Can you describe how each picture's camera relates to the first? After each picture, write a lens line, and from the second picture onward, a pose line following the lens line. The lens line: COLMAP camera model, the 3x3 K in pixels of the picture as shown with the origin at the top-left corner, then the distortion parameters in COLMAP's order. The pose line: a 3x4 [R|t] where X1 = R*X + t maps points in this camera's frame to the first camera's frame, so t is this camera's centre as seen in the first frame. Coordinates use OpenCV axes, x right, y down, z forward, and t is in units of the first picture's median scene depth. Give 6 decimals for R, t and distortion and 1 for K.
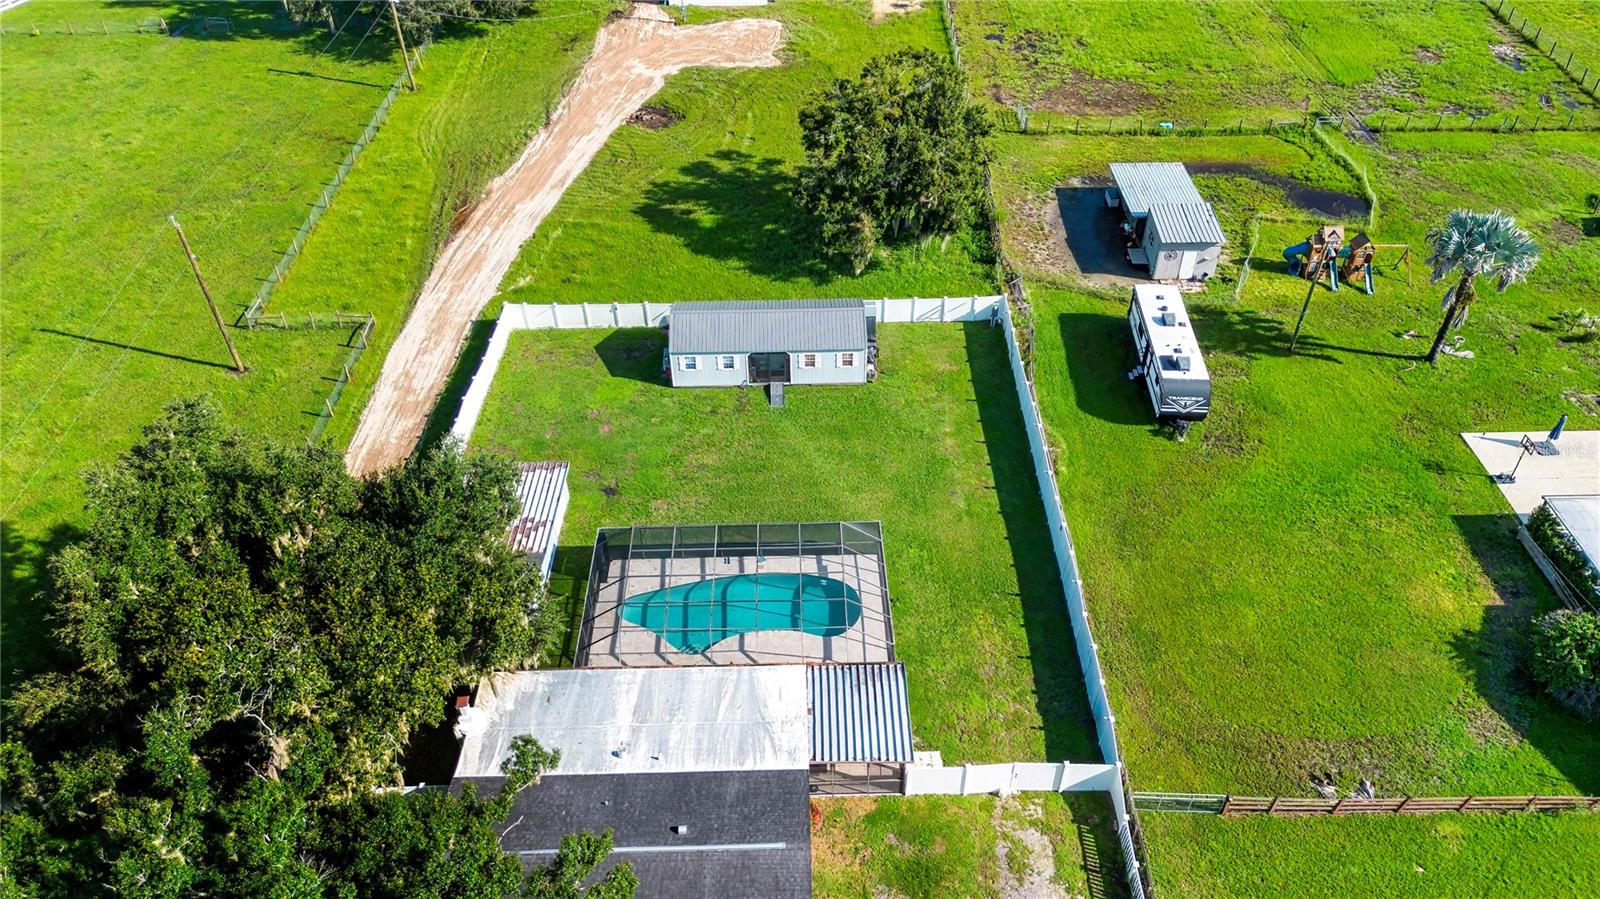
lens RADIAL K [[1168.4, 0, 801.7], [0, 1168.4, 385.8], [0, 0, 1]] dist [0.055701, -0.054150]
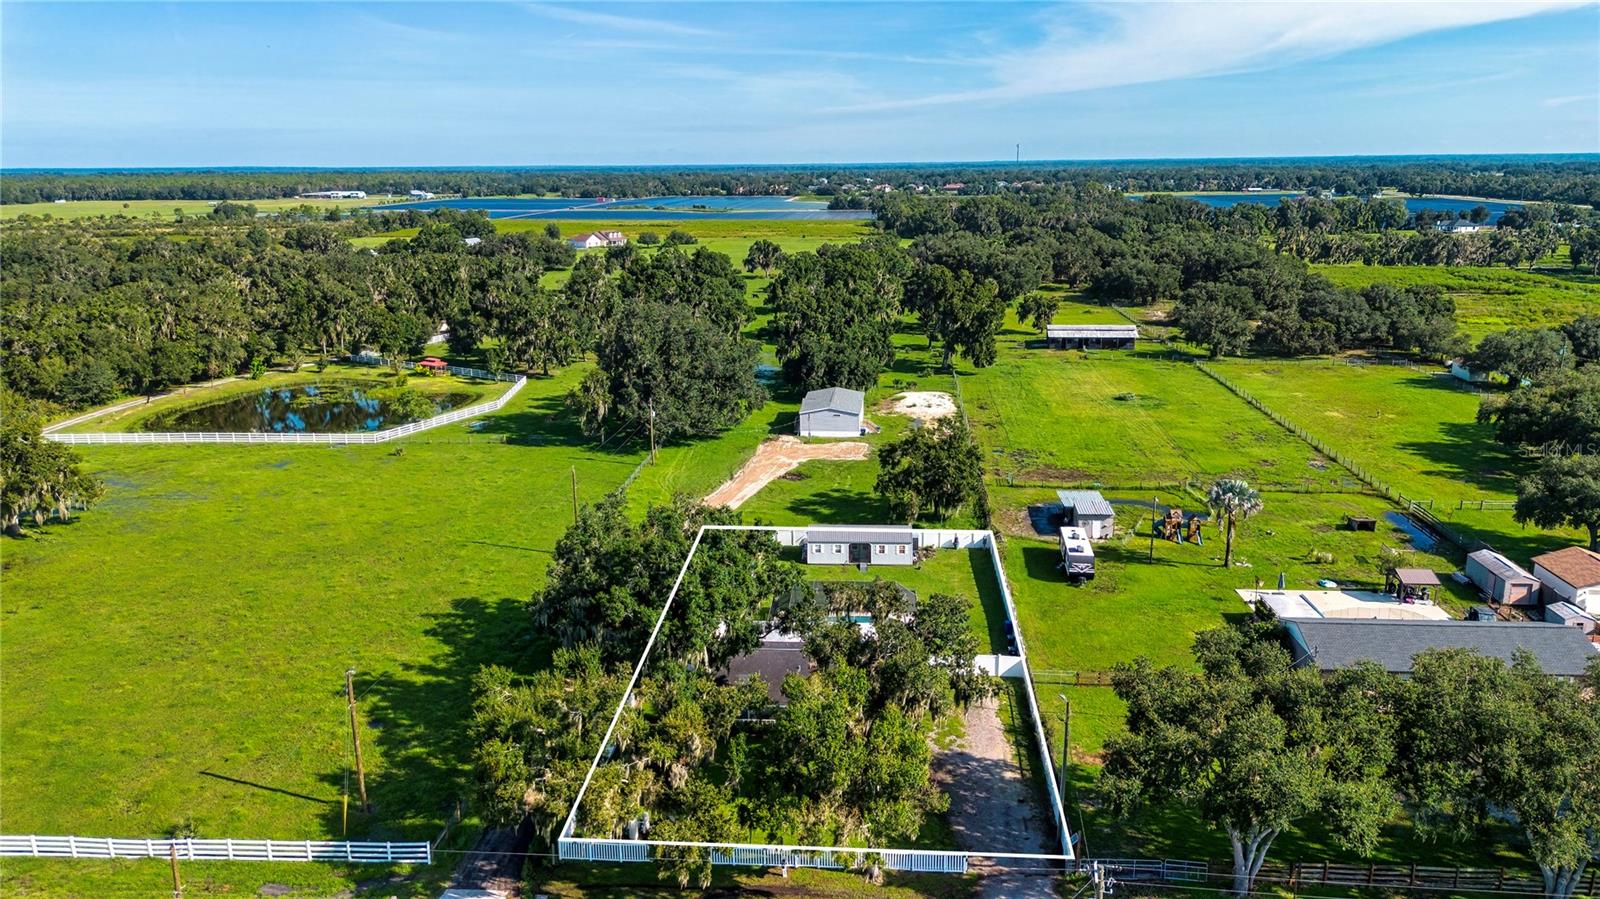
lens RADIAL K [[1168.4, 0, 801.7], [0, 1168.4, 385.8], [0, 0, 1]] dist [0.055701, -0.054150]
pose [[0.997233, 0.011969, -0.073367, 0.011998], [-0.045209, 0.881100, -0.470764, 0.563753], [0.059009, 0.472779, 0.879203, -0.691574]]
